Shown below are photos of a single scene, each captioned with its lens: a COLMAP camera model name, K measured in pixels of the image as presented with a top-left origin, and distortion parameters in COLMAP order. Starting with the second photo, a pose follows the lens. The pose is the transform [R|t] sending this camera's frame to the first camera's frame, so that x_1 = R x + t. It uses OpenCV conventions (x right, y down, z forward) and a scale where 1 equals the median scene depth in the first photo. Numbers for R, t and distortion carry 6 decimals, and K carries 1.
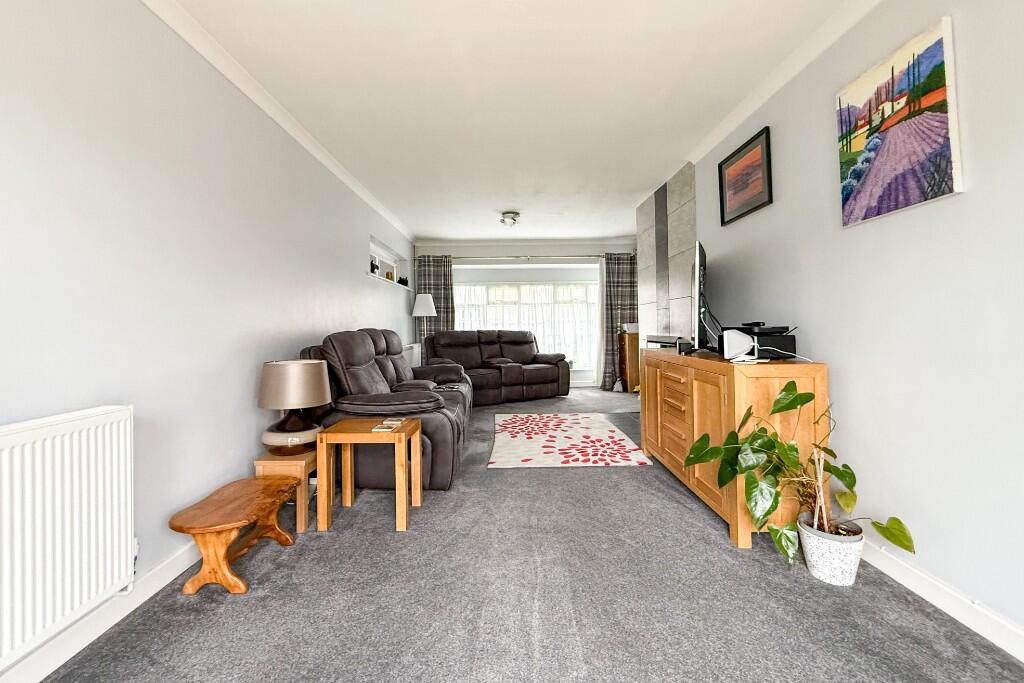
lens RADIAL K [[415.1, 0, 507.8], [0, 415.1, 339.0], [0, 0, 1]] dist [-0.000554, 0.000316]
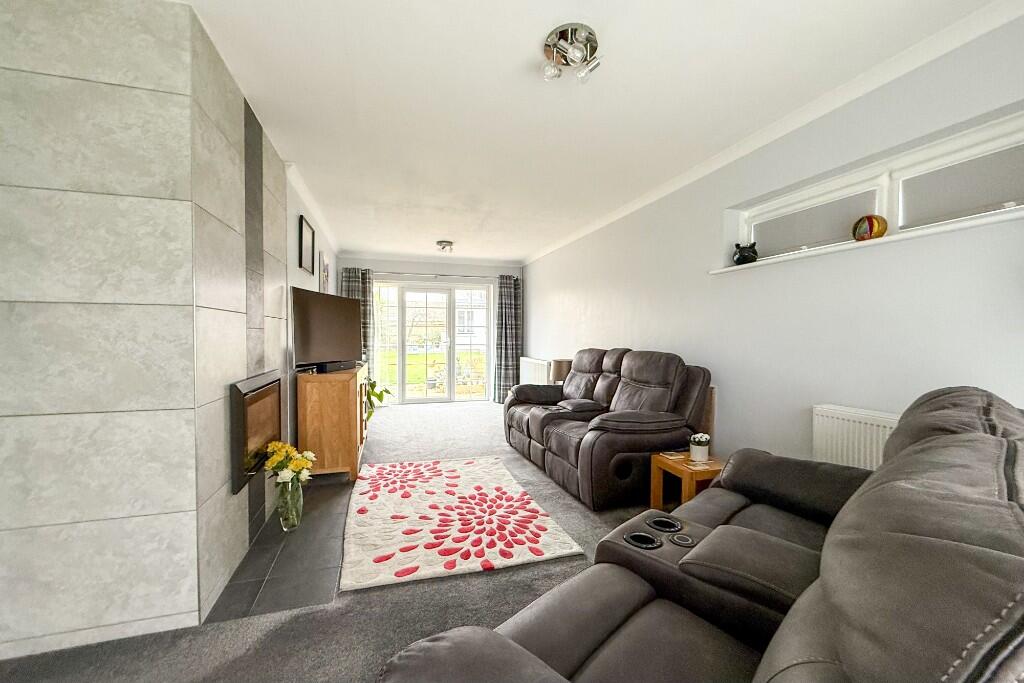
lens RADIAL K [[415.1, 0, 507.8], [0, 415.1, 339.0], [0, 0, 1]] dist [-0.000554, 0.000316]
pose [[-0.961144, 0.008842, -0.275906, 0.266018], [-0.002461, 0.999173, 0.040595, -0.107813], [0.276036, 0.039697, -0.960327, 2.175762]]
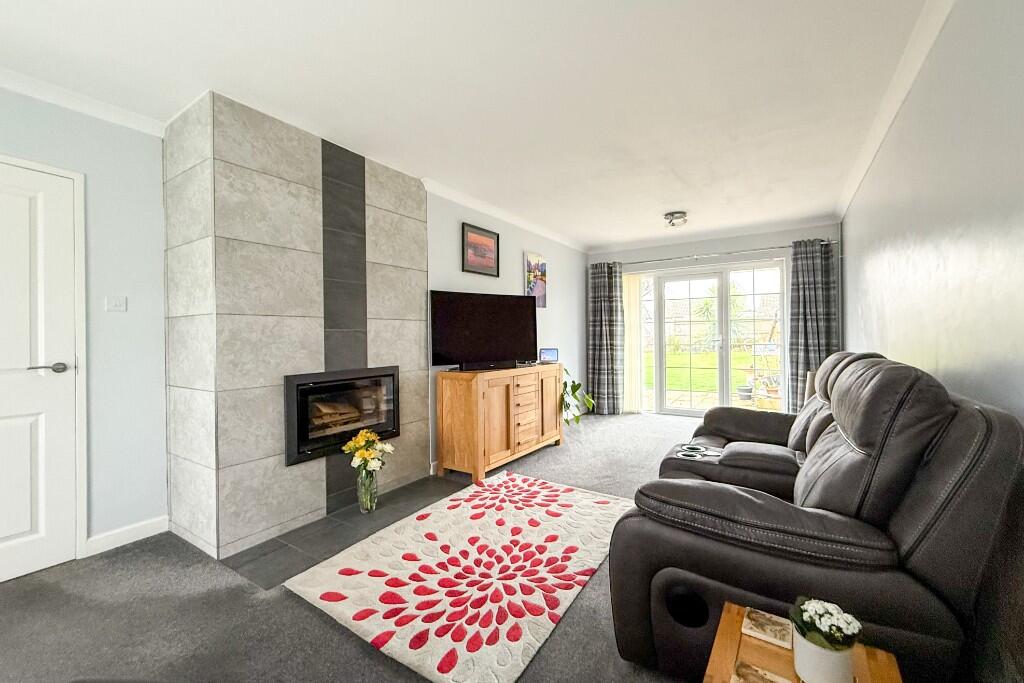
lens RADIAL K [[415.1, 0, 507.8], [0, 415.1, 339.0], [0, 0, 1]] dist [-0.000554, 0.000316]
pose [[-0.825788, 0.015737, 0.563762, -0.294788], [0.037613, 0.998922, 0.027211, -0.087951], [-0.562726, 0.043675, -0.825489, 1.853912]]
